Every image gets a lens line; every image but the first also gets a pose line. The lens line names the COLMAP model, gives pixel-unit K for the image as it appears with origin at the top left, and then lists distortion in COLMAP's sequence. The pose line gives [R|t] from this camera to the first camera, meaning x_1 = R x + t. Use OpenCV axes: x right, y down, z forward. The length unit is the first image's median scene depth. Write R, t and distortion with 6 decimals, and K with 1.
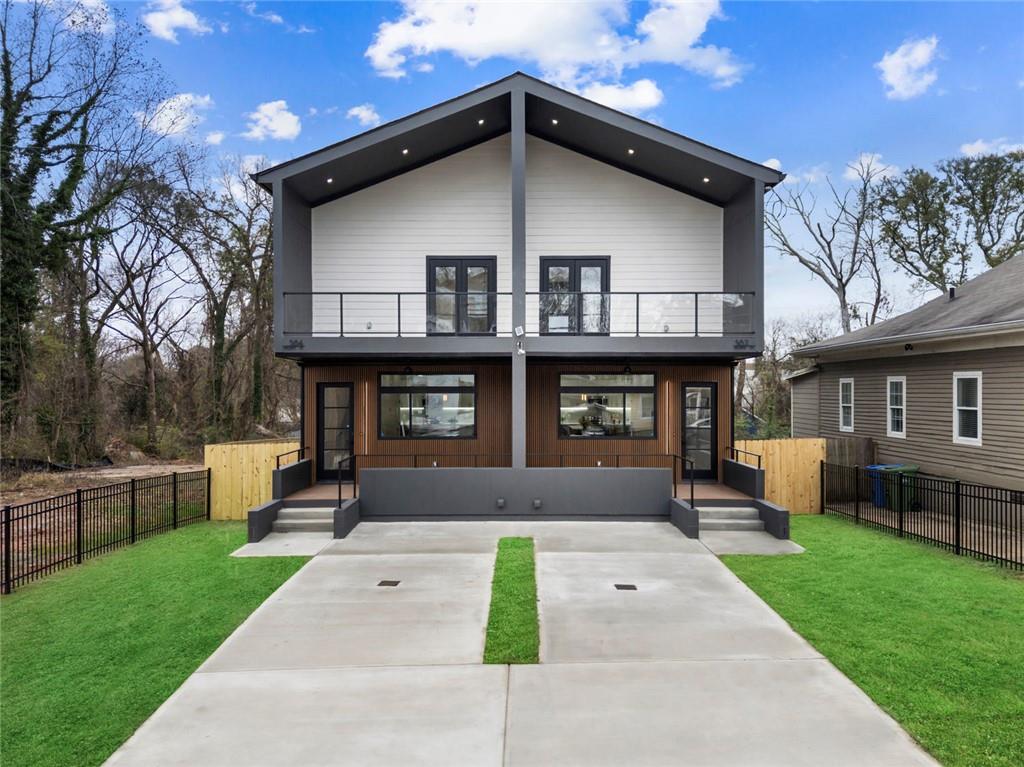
lens RADIAL K [[753.0, 0, 511.3], [0, 753.0, 389.5], [0, 0, 1]] dist [0.054964, -0.022331]
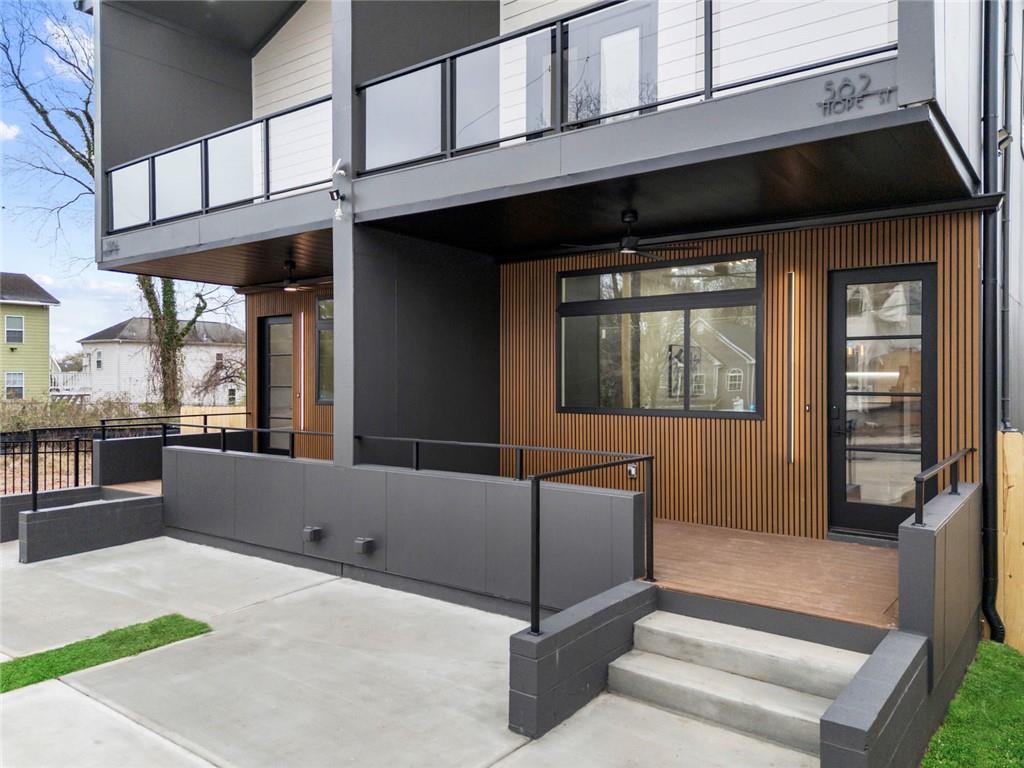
lens RADIAL K [[753.0, 0, 512.7], [0, 753.0, 380.9], [0, 0, 1]] dist [0.054964, -0.022331]
pose [[0.791544, 0.000206, -0.611112, 0.334029], [0.002158, 0.999993, 0.003131, 0.043990], [0.611108, -0.003797, 0.791538, 0.599599]]
